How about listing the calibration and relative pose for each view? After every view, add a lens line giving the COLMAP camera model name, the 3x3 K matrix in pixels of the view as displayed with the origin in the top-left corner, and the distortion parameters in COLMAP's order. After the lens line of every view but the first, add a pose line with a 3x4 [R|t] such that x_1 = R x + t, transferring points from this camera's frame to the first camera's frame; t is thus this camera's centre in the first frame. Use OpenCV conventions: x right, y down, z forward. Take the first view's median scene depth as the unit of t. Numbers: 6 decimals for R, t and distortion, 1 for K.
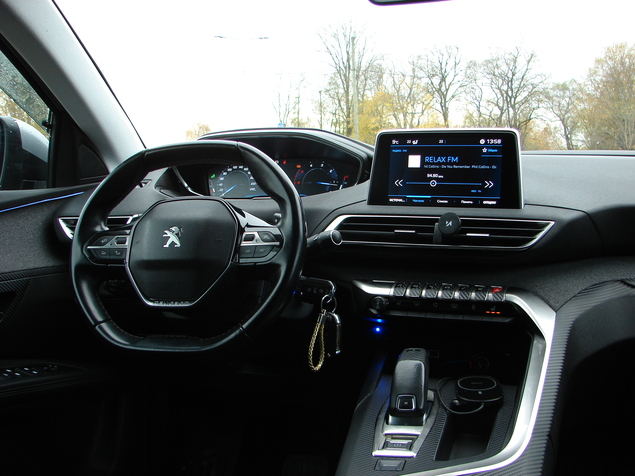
lens RADIAL K [[691.7, 0, 326.5], [0, 691.7, 221.4], [0, 0, 1]] dist [-0.137655, 0.000000]
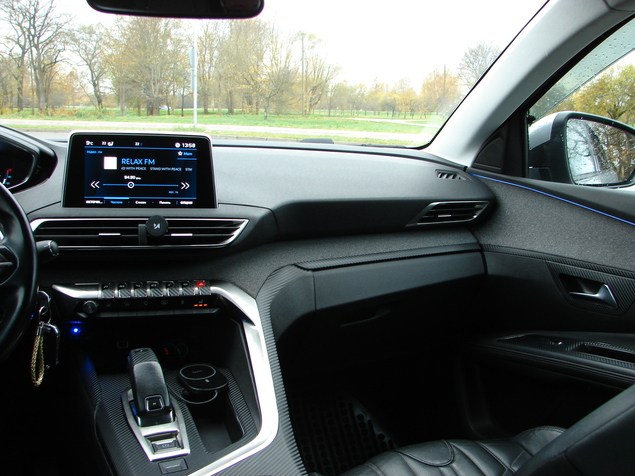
lens RADIAL K [[691.7, 0, 322.2], [0, 691.7, 227.0], [0, 0, 1]] dist [-0.137655, 0.000000]
pose [[0.789793, -0.062578, 0.610173, -0.255086], [0.008445, 0.995797, 0.091195, -0.086412], [-0.613315, -0.066872, 0.787002, 0.018662]]
